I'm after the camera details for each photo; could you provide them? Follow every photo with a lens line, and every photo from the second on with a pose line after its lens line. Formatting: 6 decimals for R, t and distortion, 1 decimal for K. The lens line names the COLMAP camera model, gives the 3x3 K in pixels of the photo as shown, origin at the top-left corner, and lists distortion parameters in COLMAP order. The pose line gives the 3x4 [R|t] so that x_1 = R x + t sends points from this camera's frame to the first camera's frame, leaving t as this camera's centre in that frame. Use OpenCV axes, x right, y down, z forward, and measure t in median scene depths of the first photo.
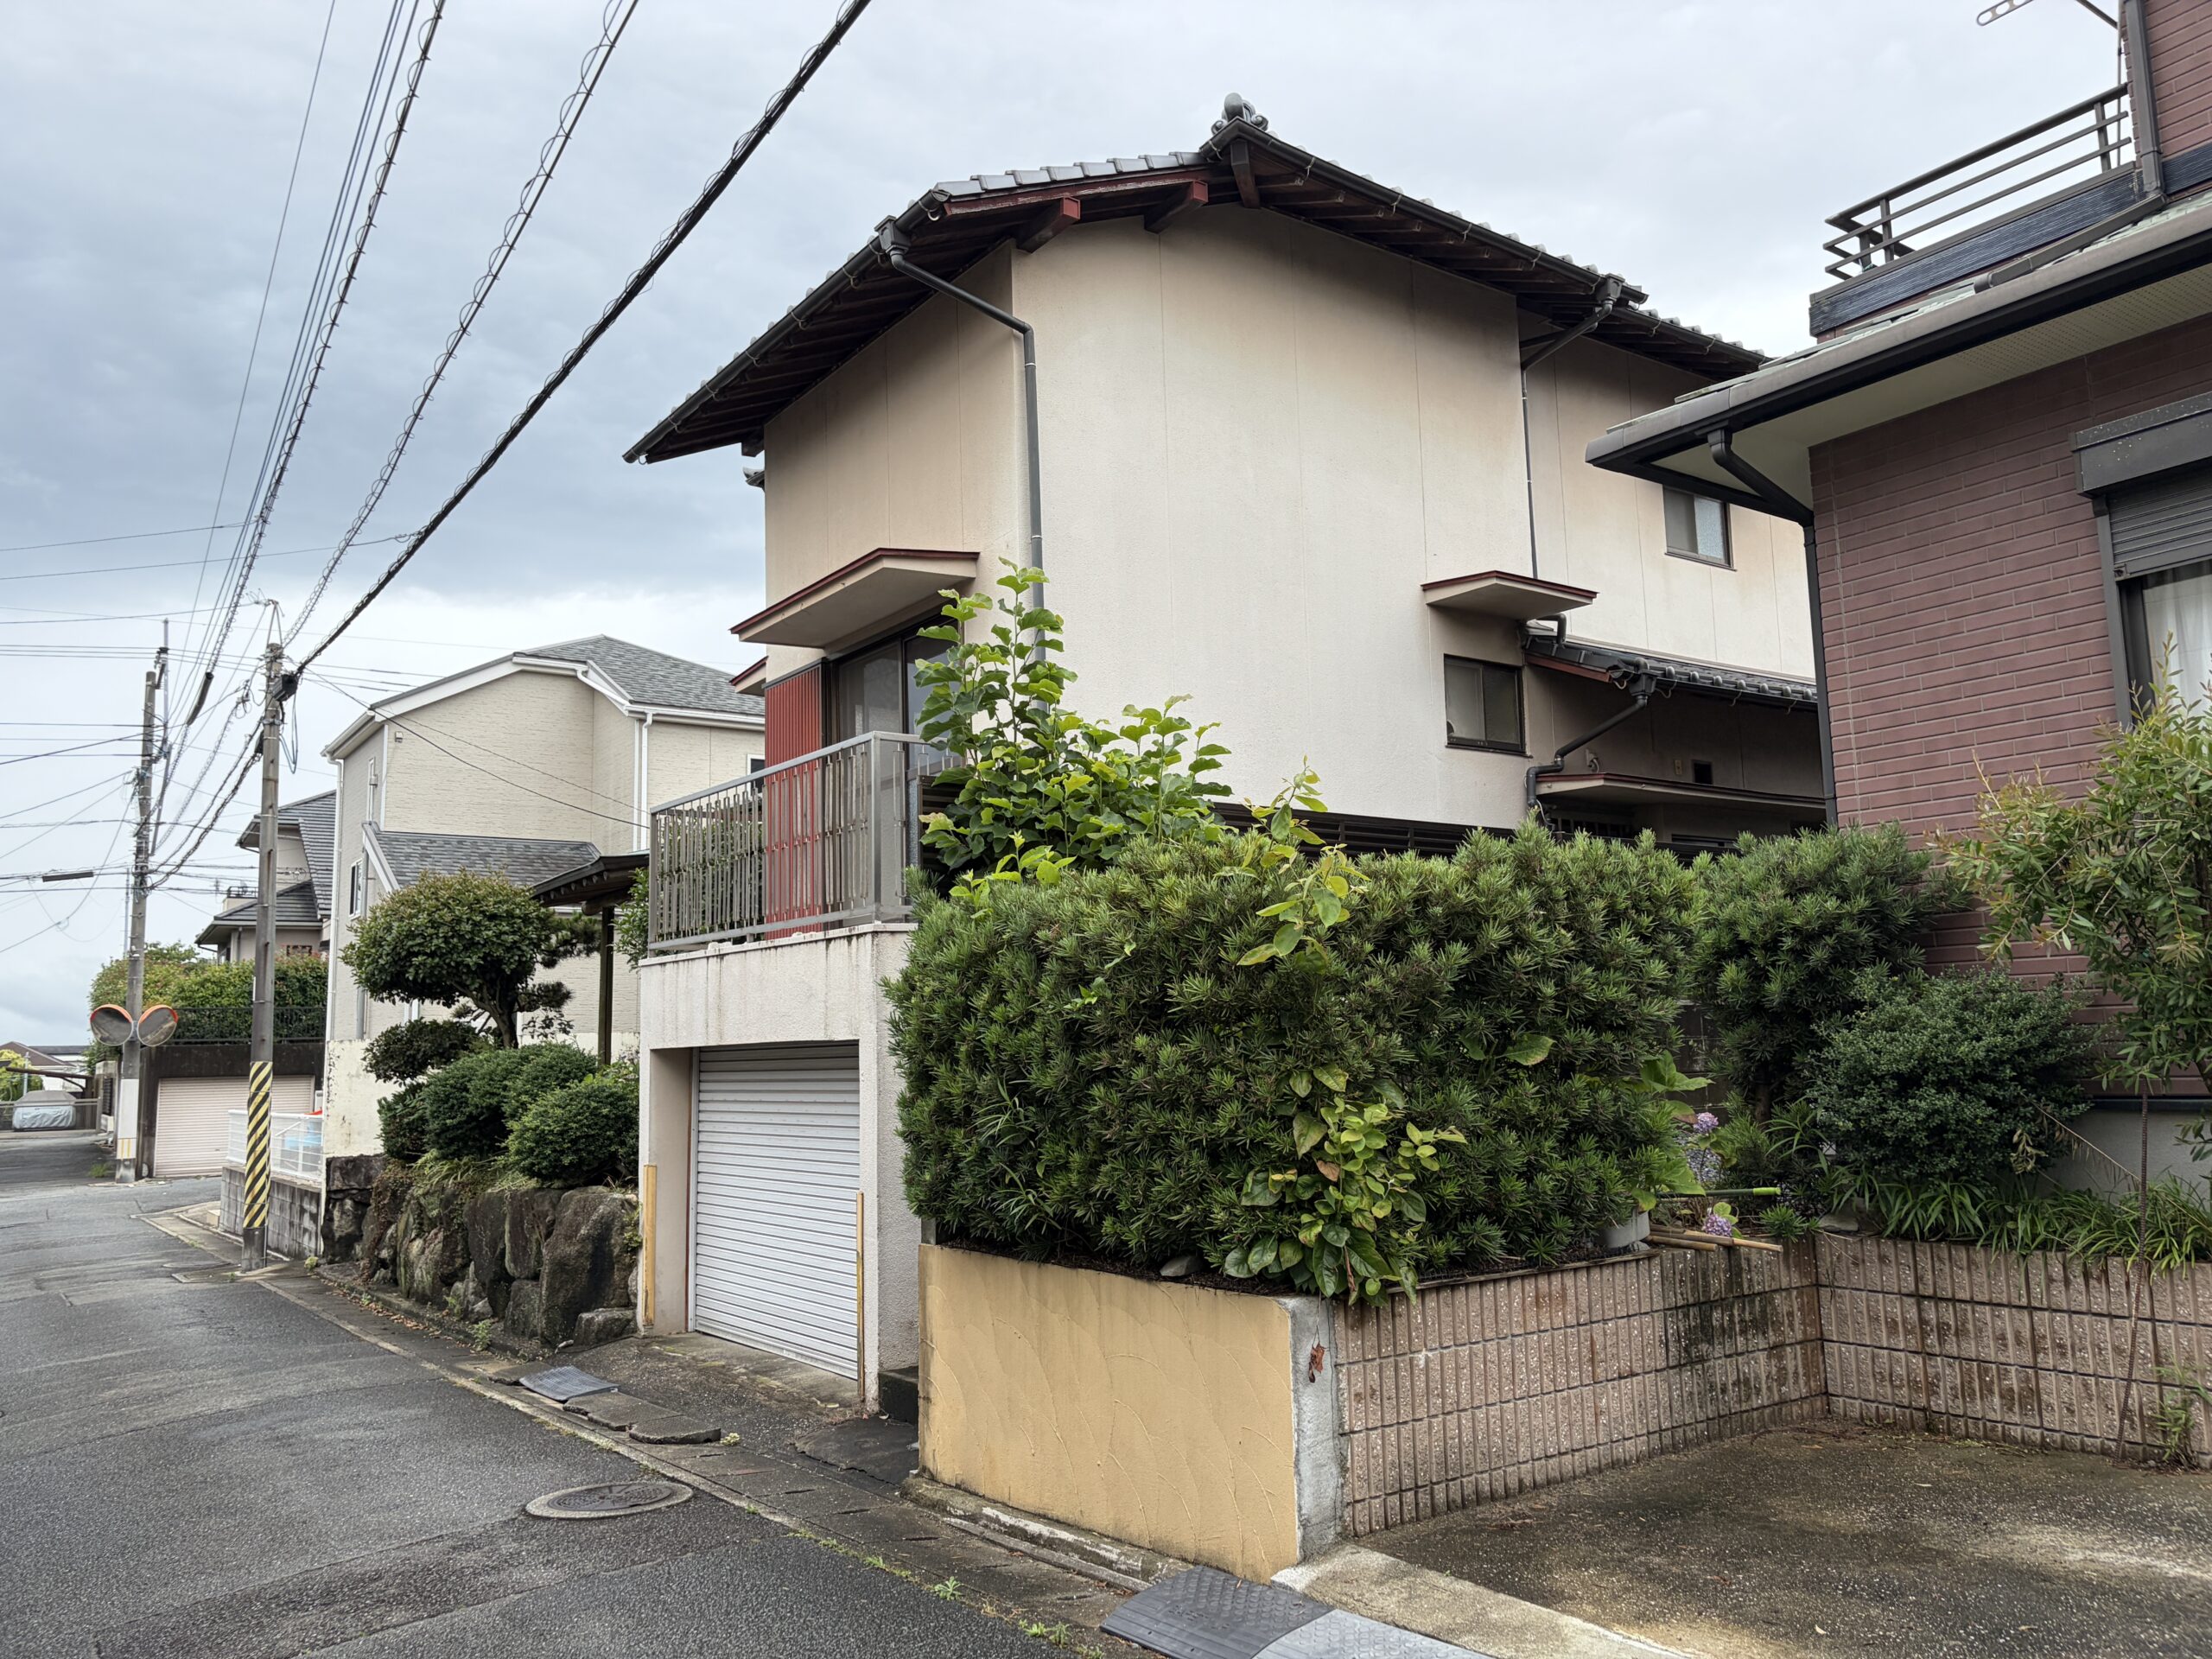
lens RADIAL K [[1676.2, 0, 1102.3], [0, 1676.2, 819.2], [0, 0, 1]] dist [0.028370, -0.002858]
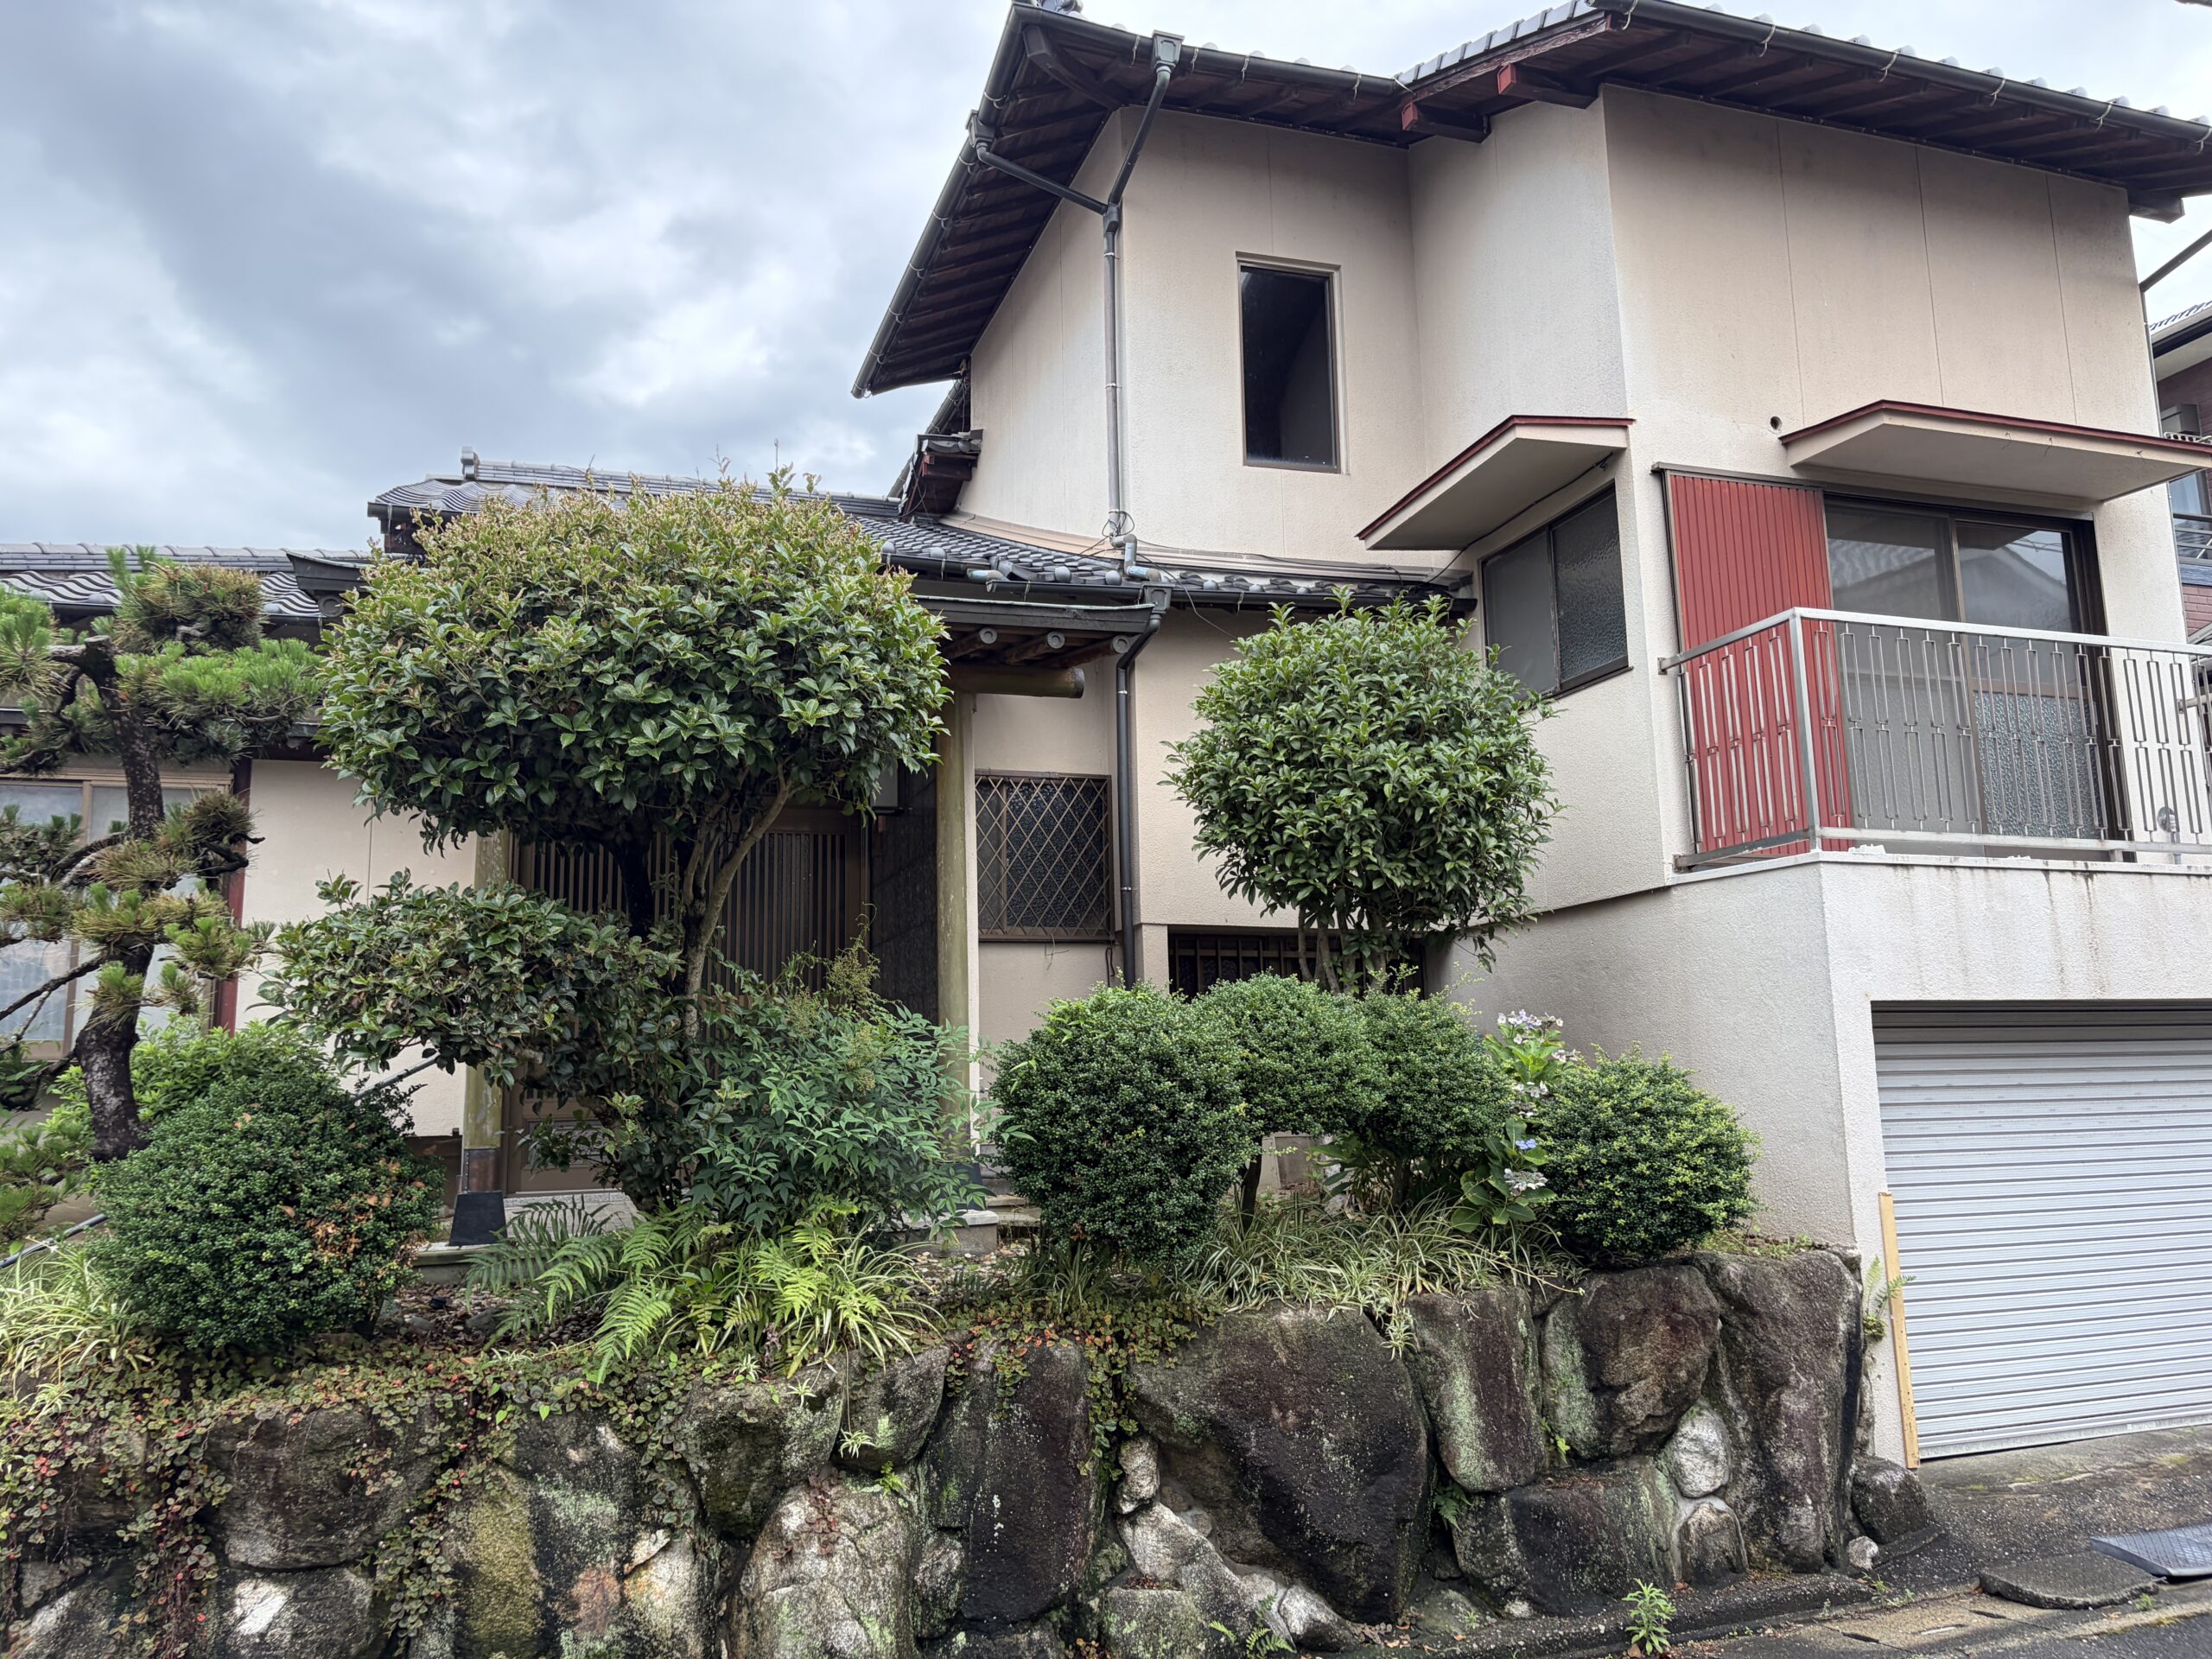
lens RADIAL K [[1647.5, 0, 1104.7], [0, 1647.5, 840.2], [0, 0, 1]] dist [0.032679, -0.000456]
pose [[0.265315, 0.174469, 0.948245, -0.572363], [-0.110889, 0.982487, -0.149743, 0.124880], [-0.957764, -0.065421, 0.280016, 0.686726]]
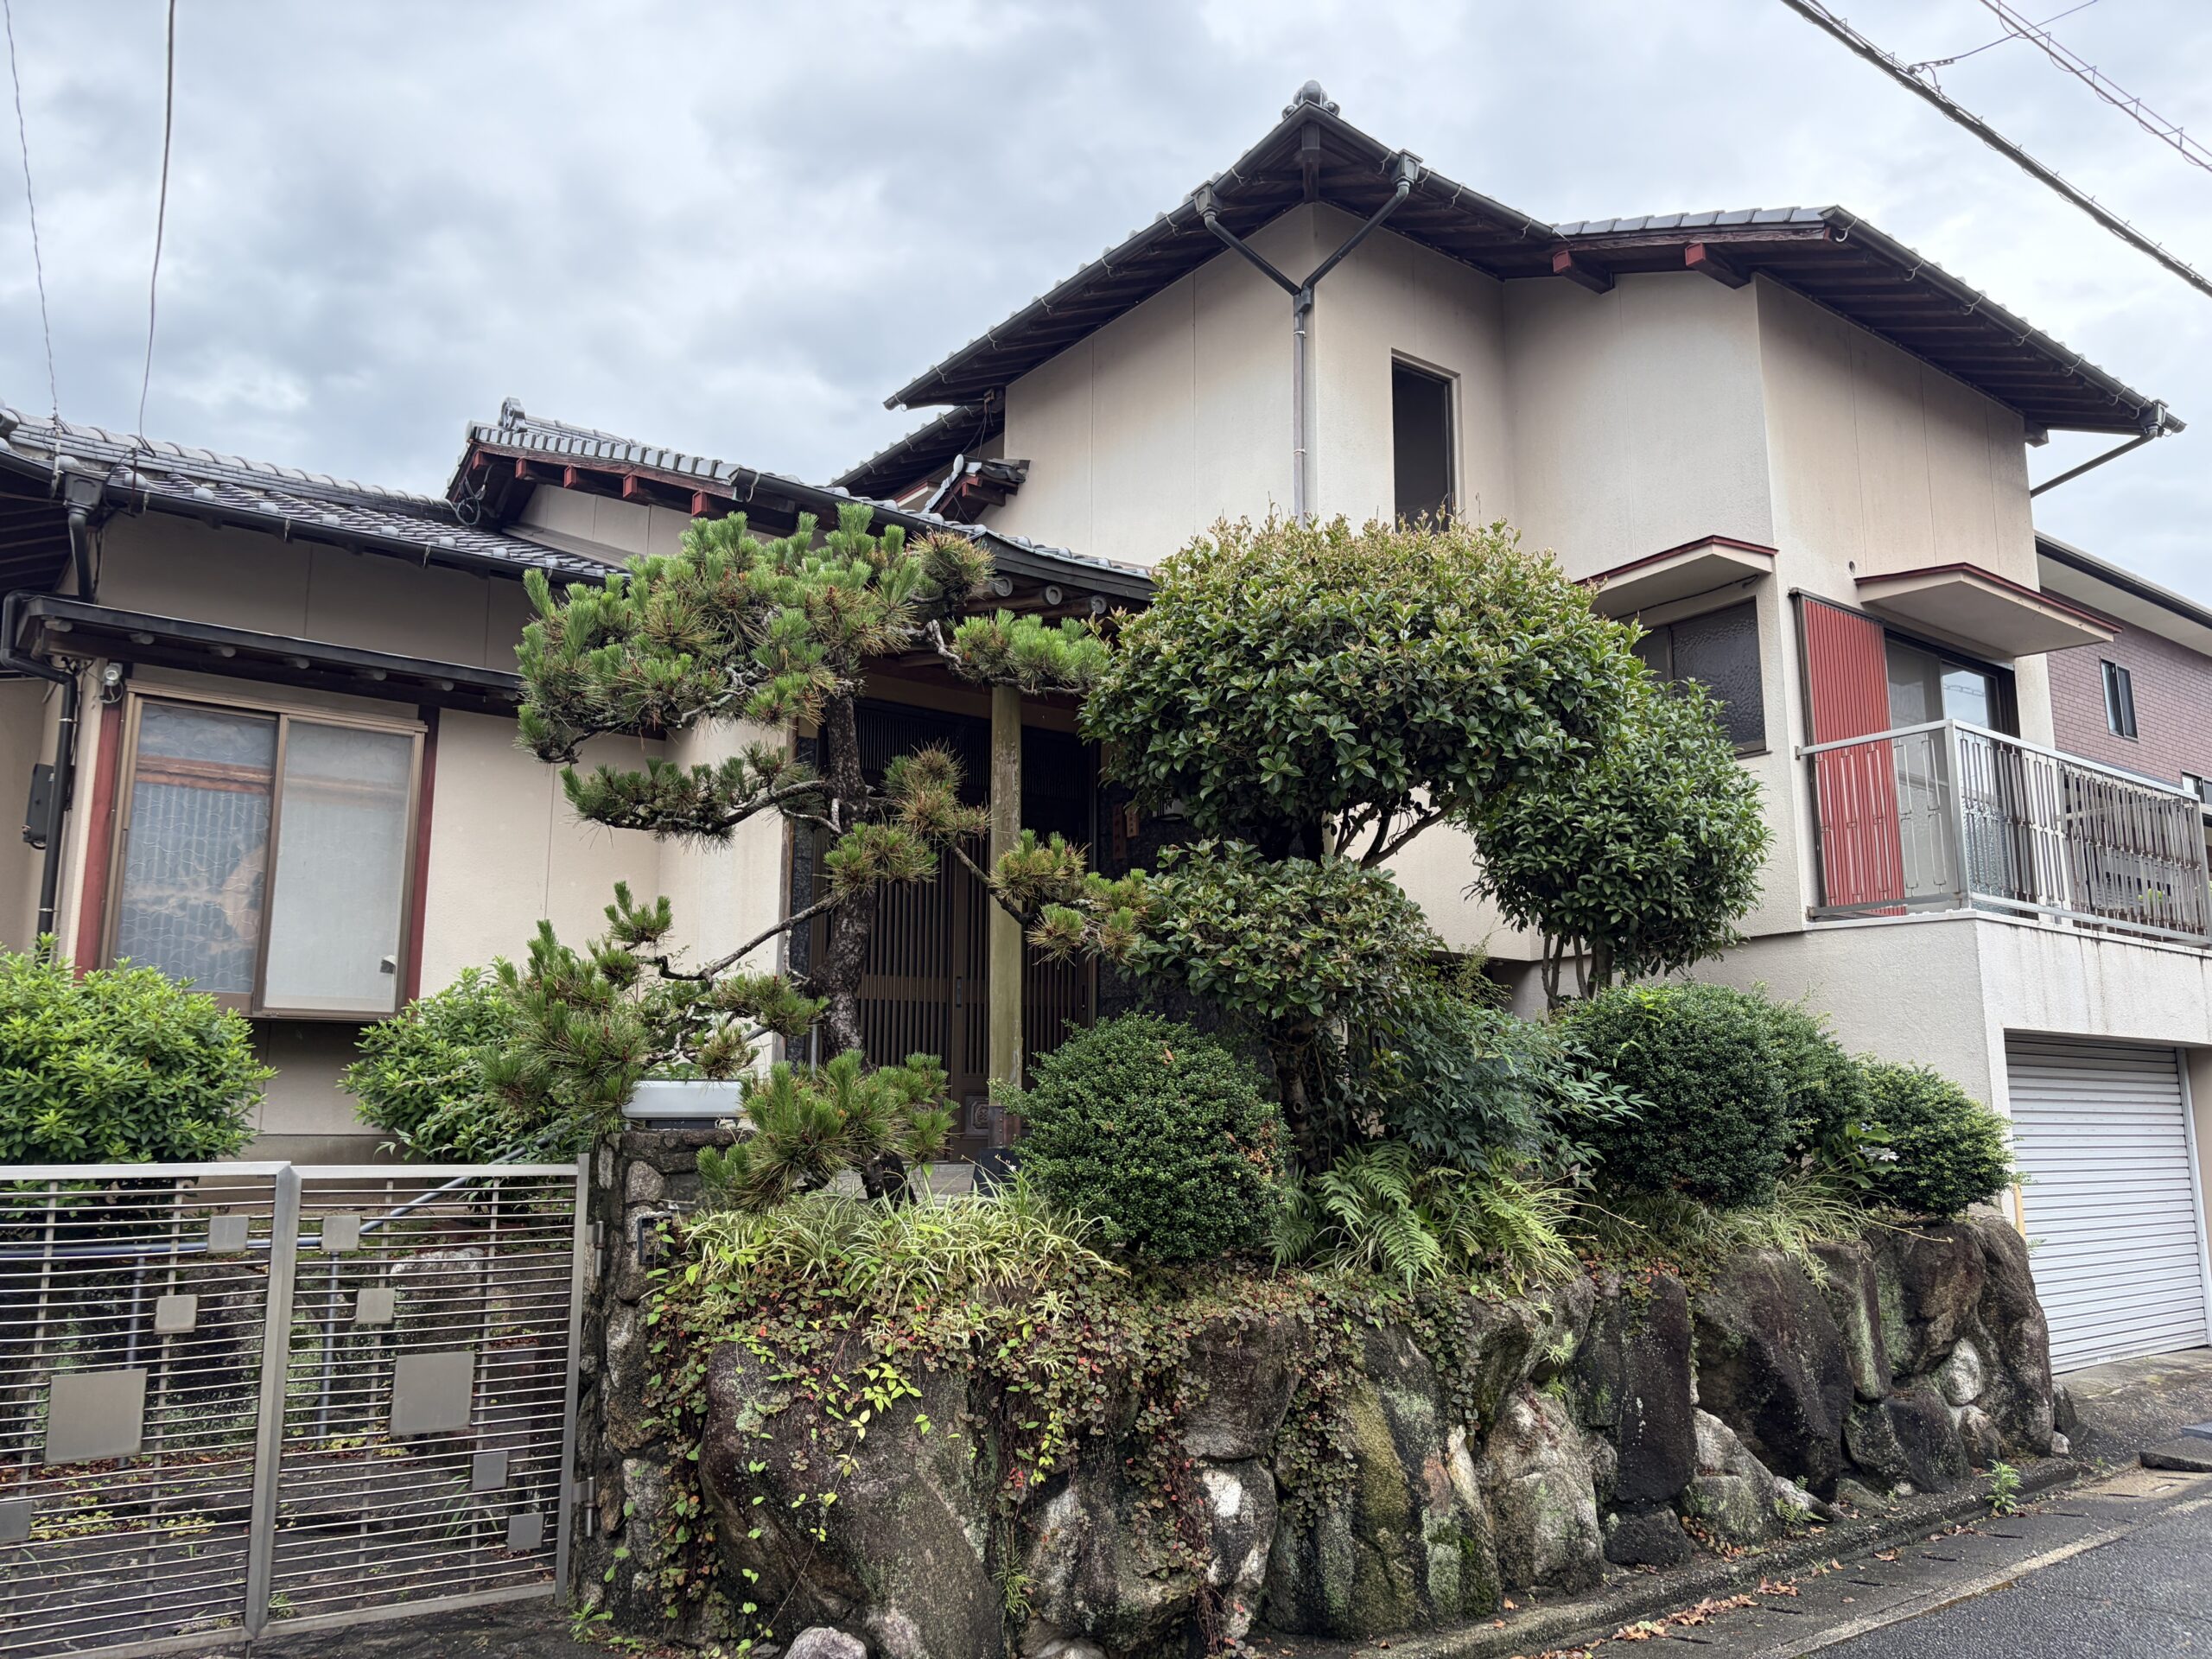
lens RADIAL K [[1668.3, 0, 1107.0], [0, 1668.3, 865.2], [0, 0, 1]] dist [0.046845, -0.005097]
pose [[-0.061792, 0.191495, 0.979547, -0.640713], [-0.122792, 0.972508, -0.197865, 0.168442], [-0.990507, -0.132507, -0.036579, 0.905215]]
